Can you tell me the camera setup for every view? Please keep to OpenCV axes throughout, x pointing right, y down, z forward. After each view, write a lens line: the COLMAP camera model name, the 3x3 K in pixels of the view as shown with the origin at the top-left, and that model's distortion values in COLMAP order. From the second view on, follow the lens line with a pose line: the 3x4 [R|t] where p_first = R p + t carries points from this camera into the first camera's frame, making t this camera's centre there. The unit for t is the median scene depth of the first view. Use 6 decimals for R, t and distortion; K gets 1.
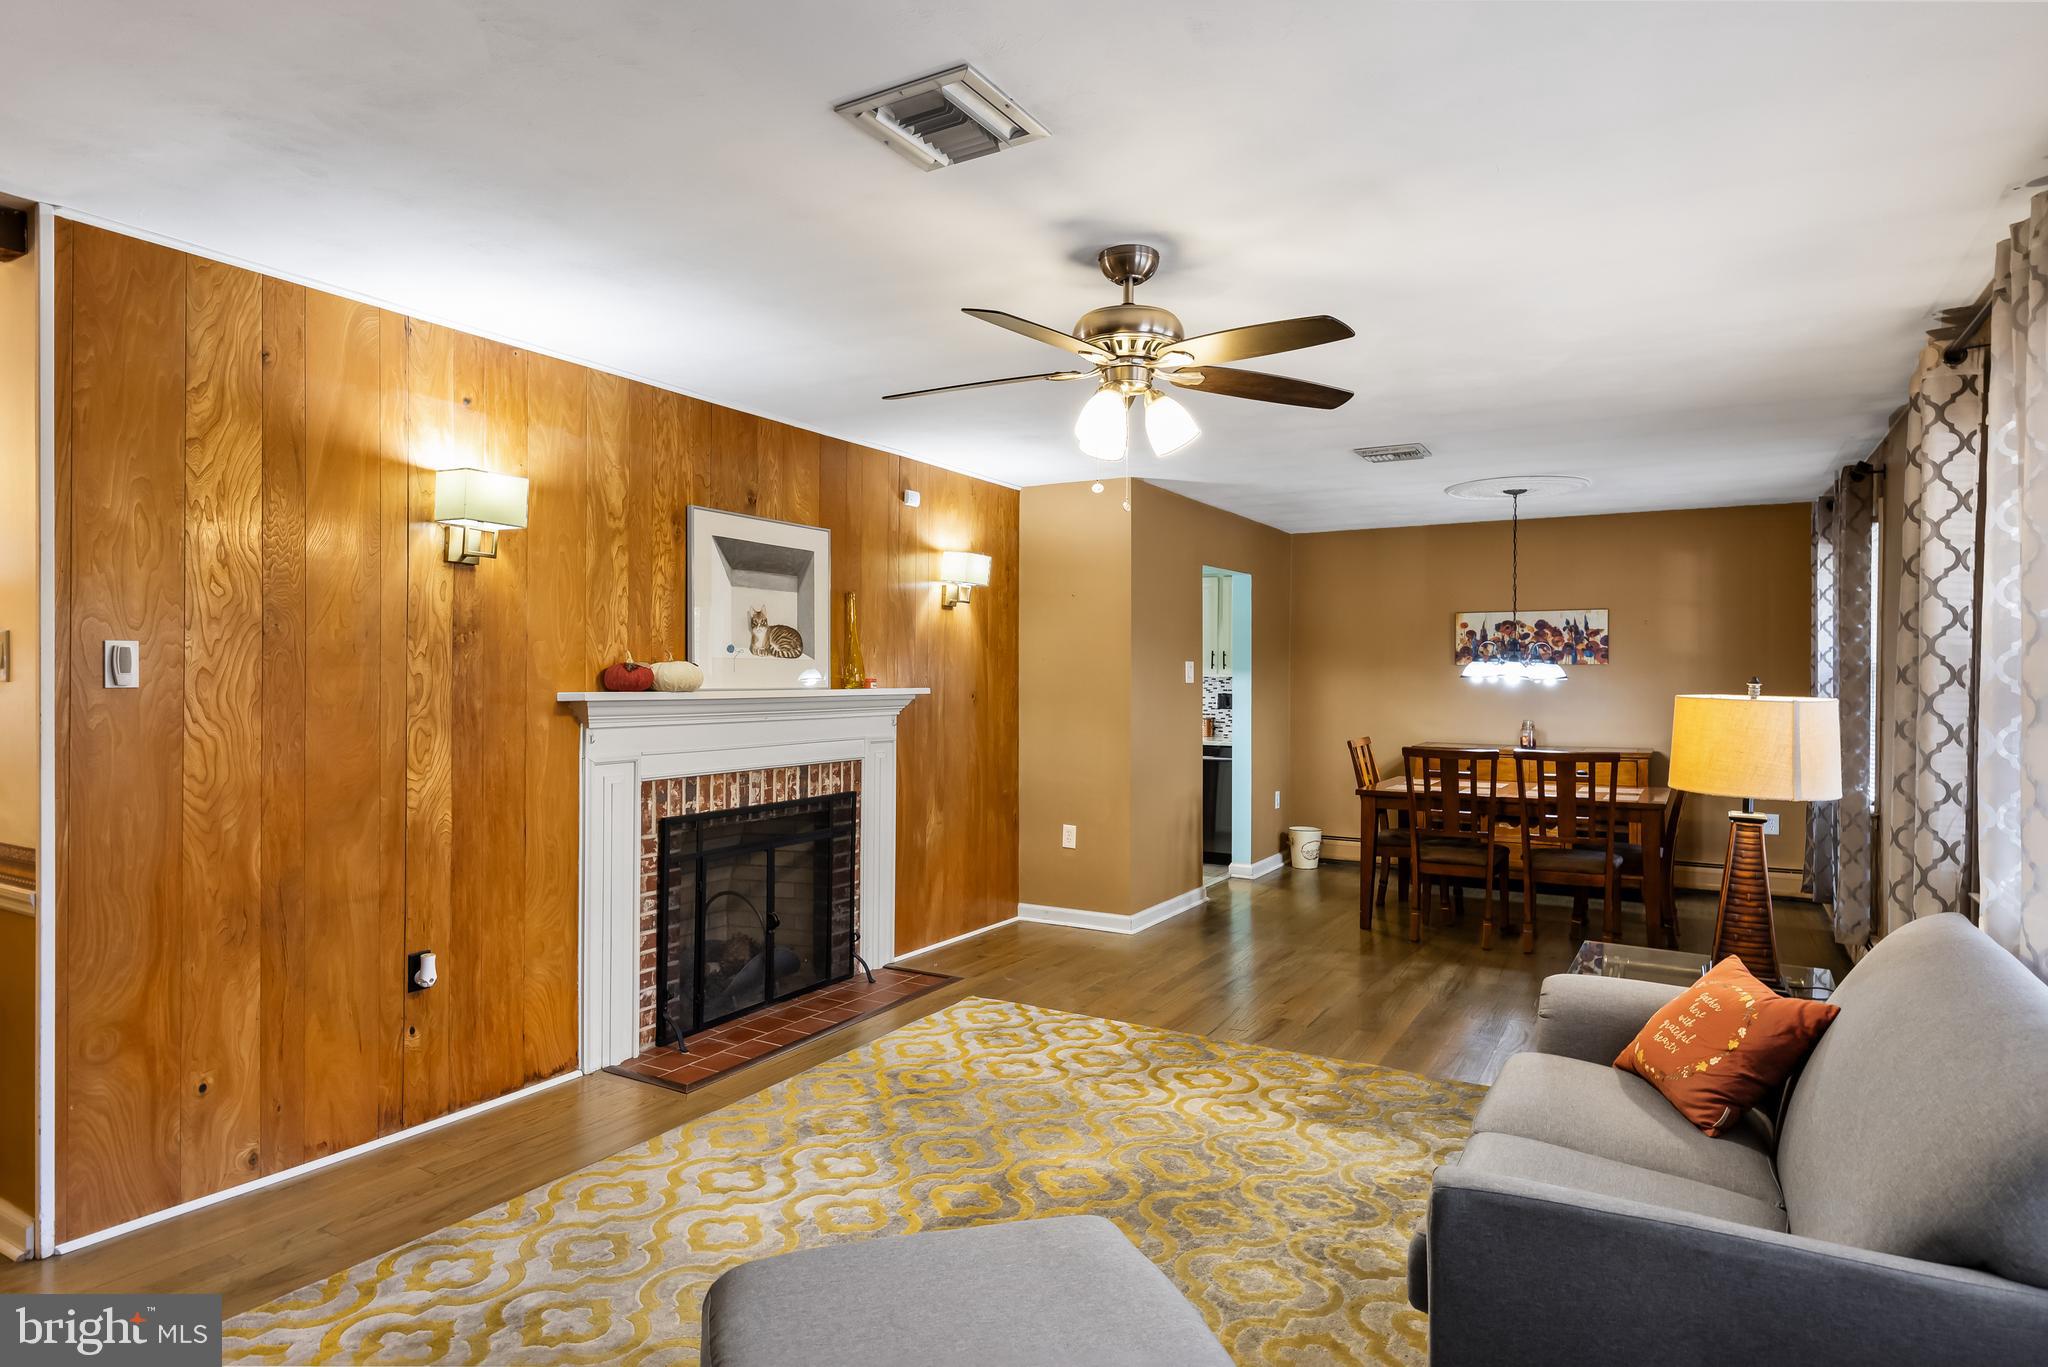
lens RADIAL K [[1137.3, 0, 1024.0], [0, 1137.3, 683.5], [0, 0, 1]] dist [0.000278, 0.000651]
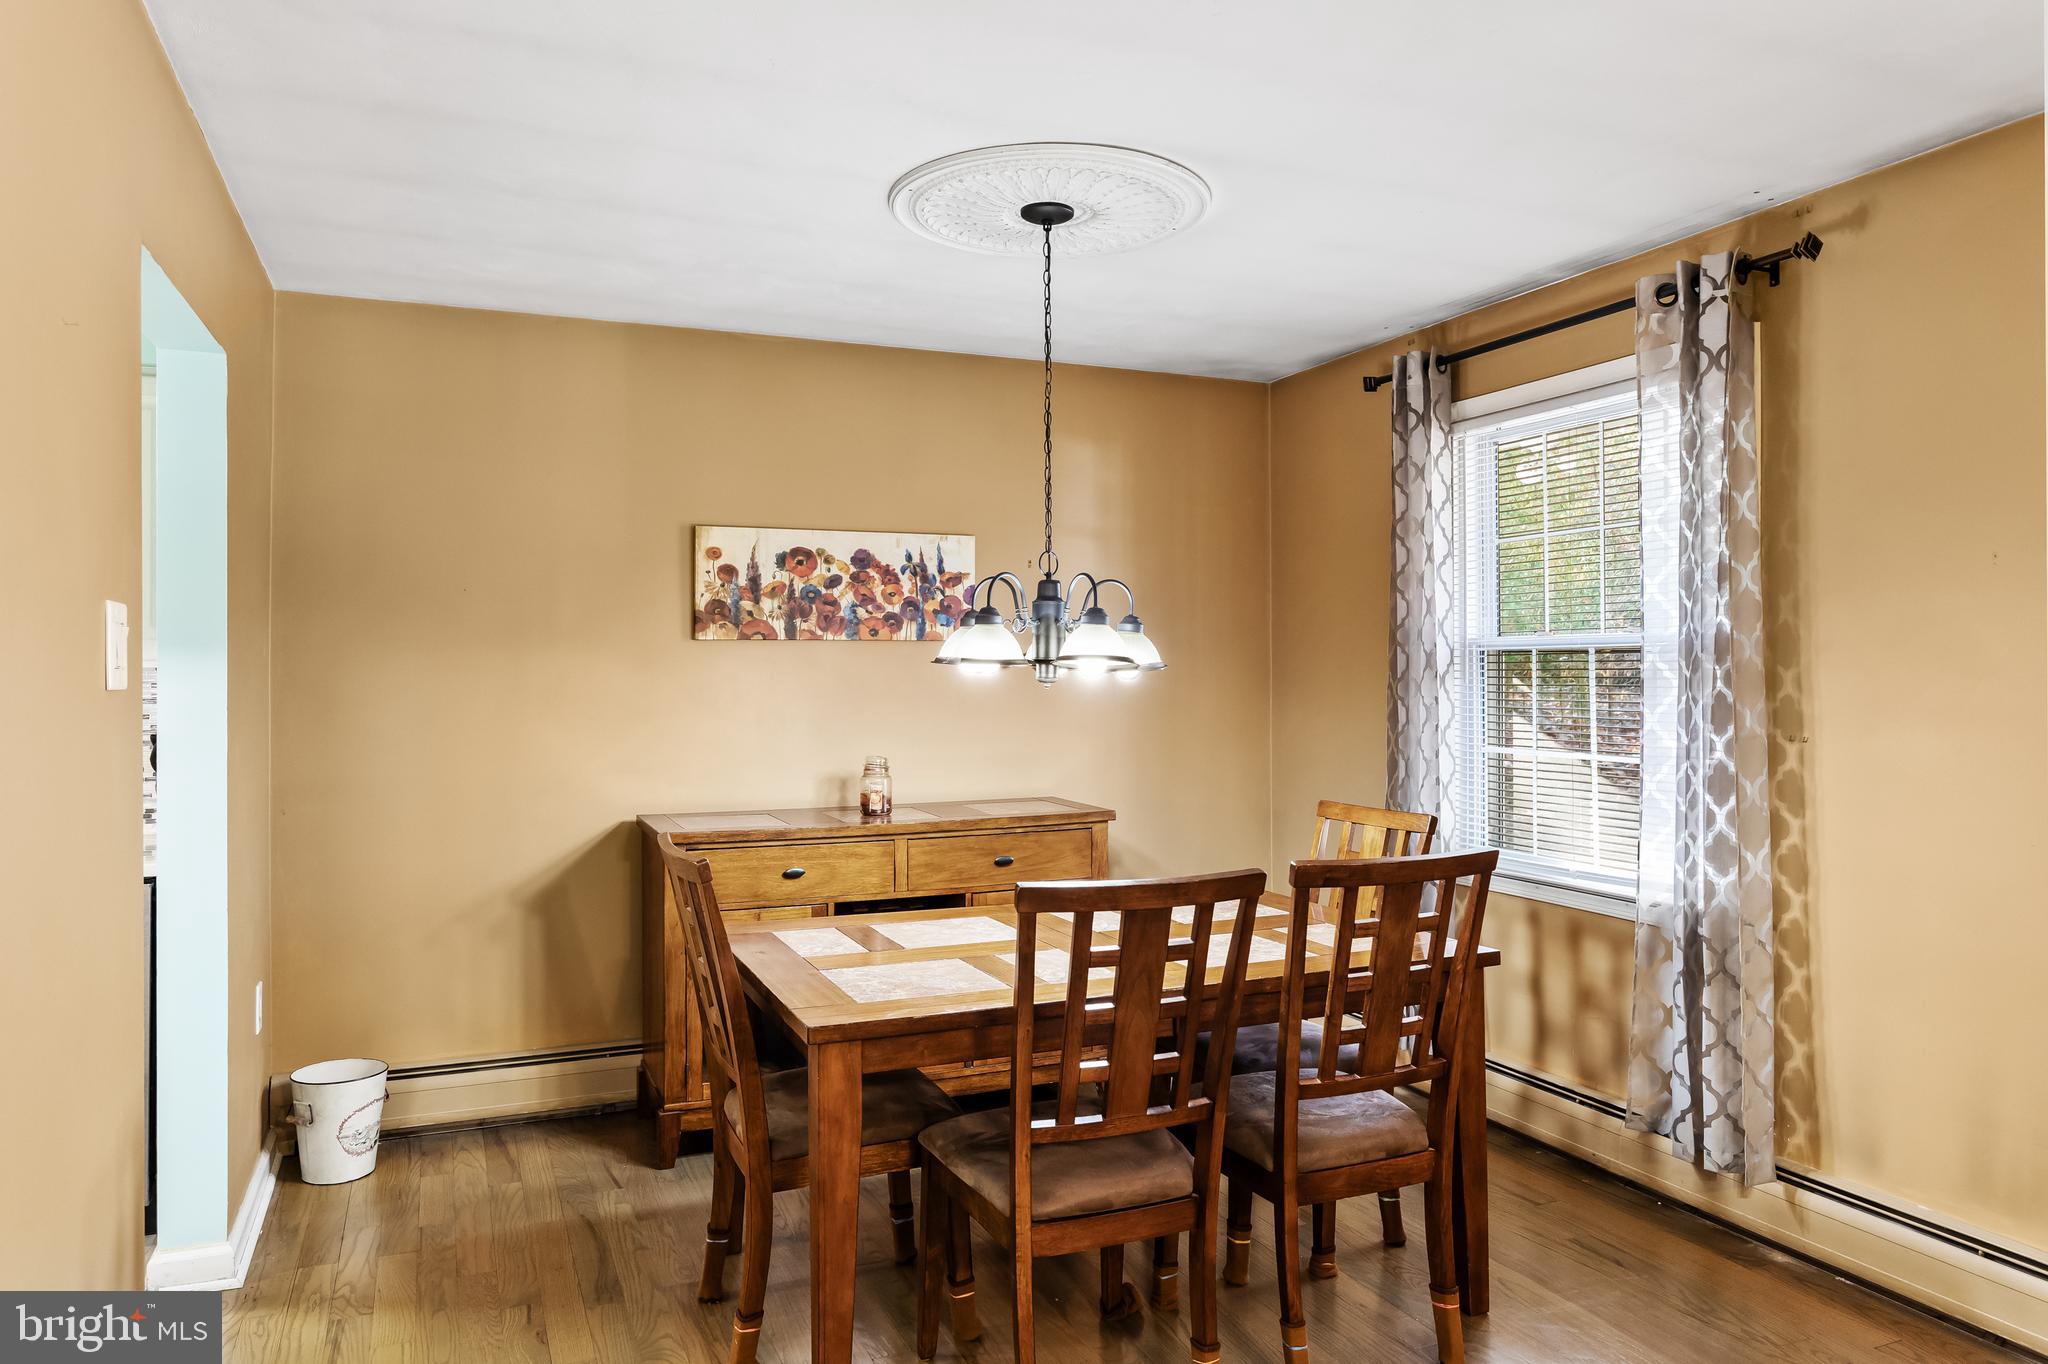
lens RADIAL K [[1358.8, 0, 1024.0], [0, 1358.8, 682.0], [0, 0, 1]] dist [0.000543, -0.000843]
pose [[0.591993, -0.012024, 0.805854, 0.037961], [0.010446, 0.999919, 0.007246, -0.003709], [-0.805876, 0.004128, 0.592071, 1.036628]]
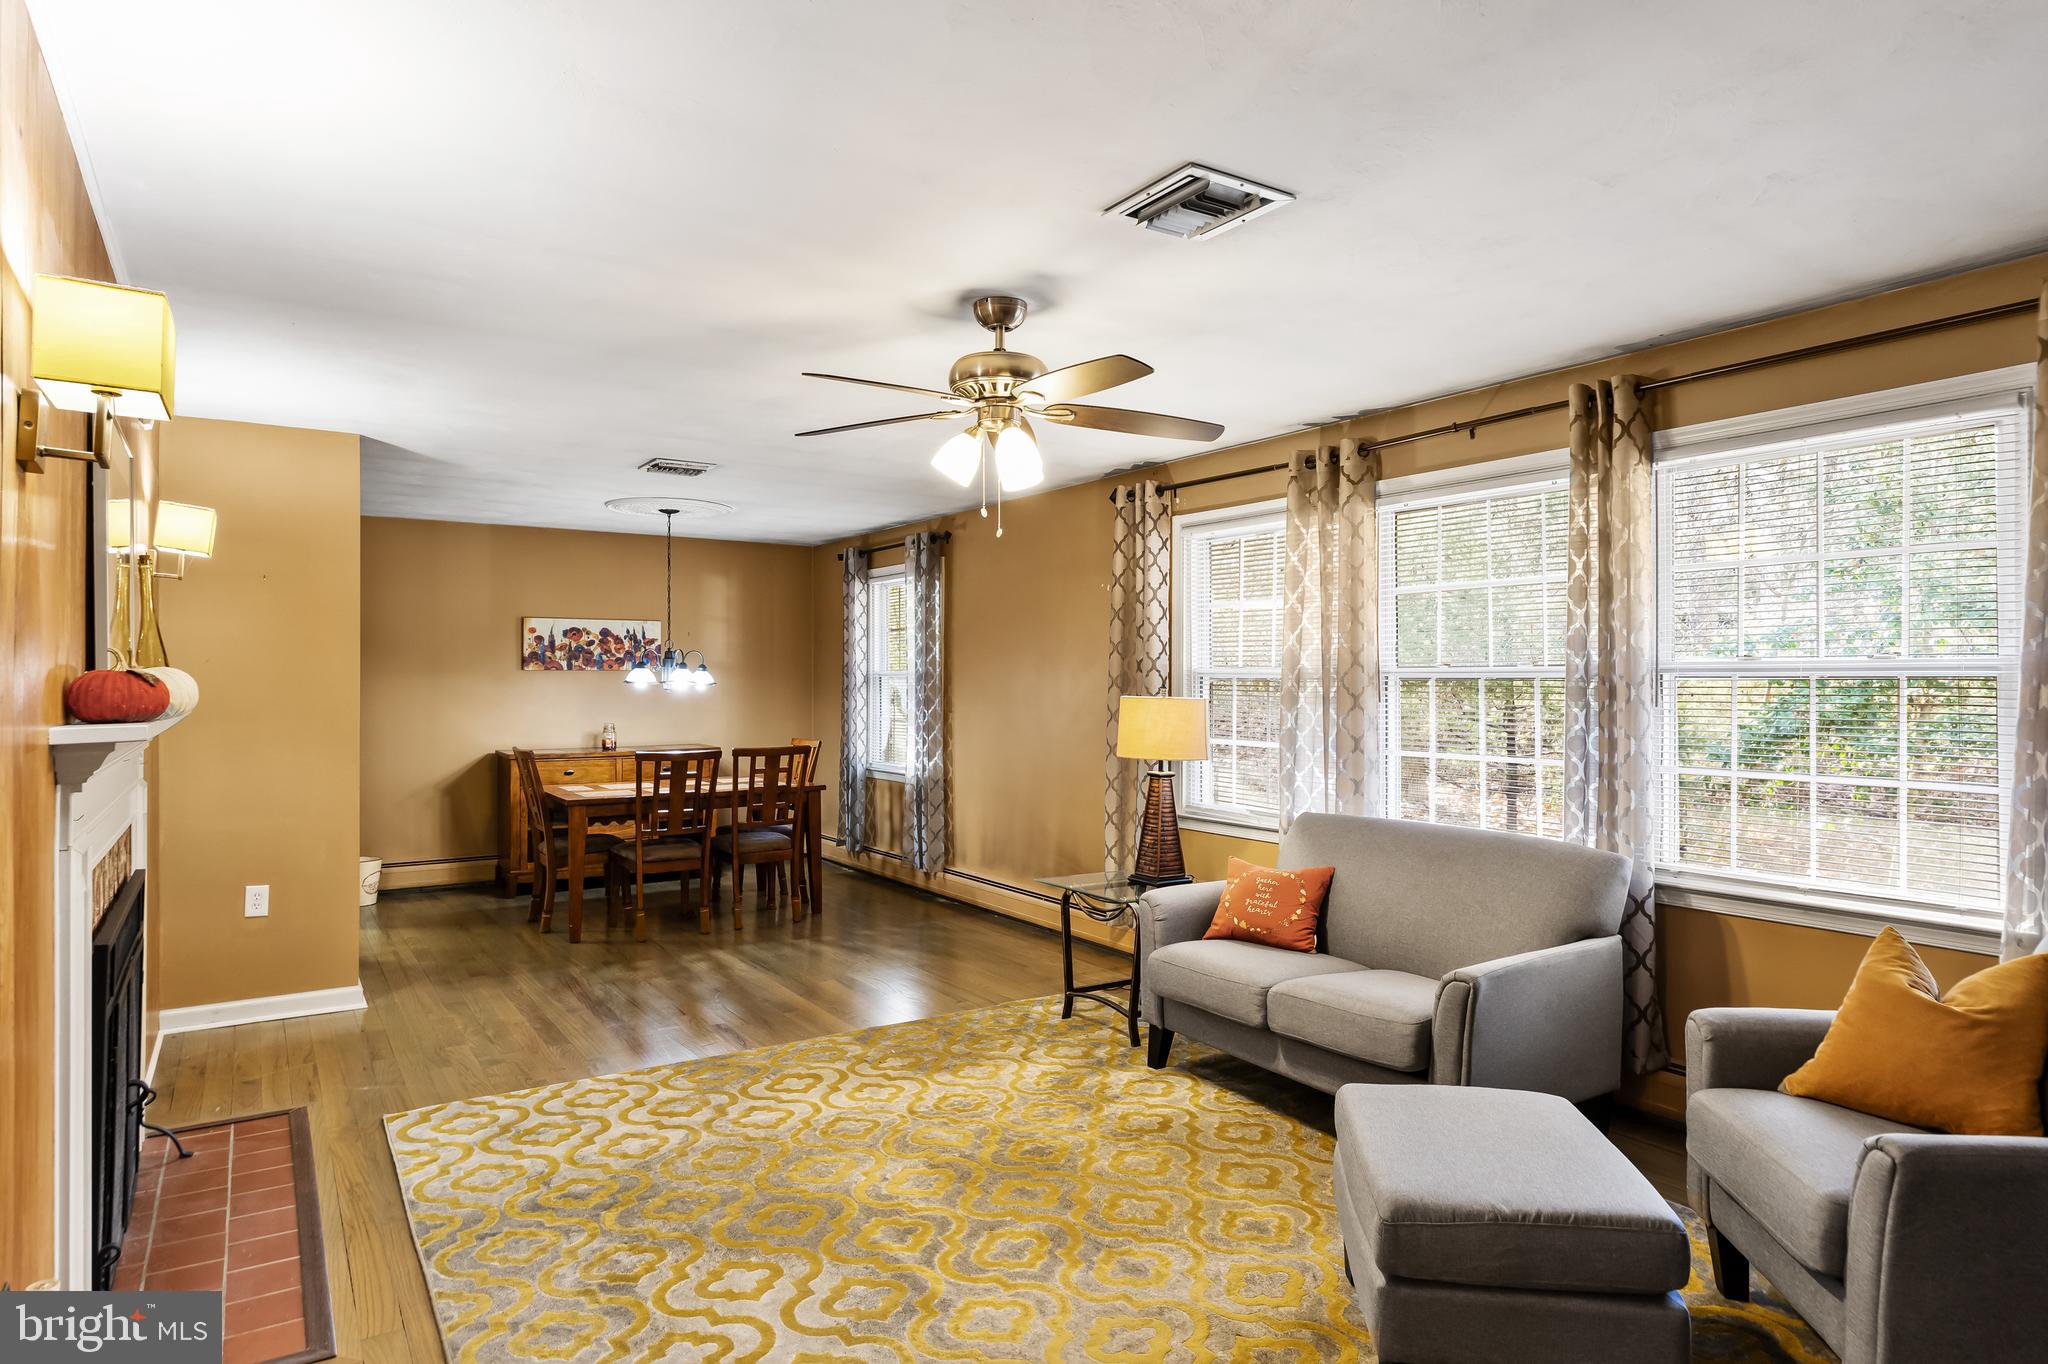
lens RADIAL K [[1160.4, 0, 997.0], [0, 1160.4, 688.0], [0, 0, 1]] dist [-0.000196, 0.000185]
pose [[0.450331, -0.009229, 0.892814, -0.599412], [0.006978, 0.999952, 0.006817, -0.008770], [-0.892834, 0.003160, 0.450374, 0.328876]]
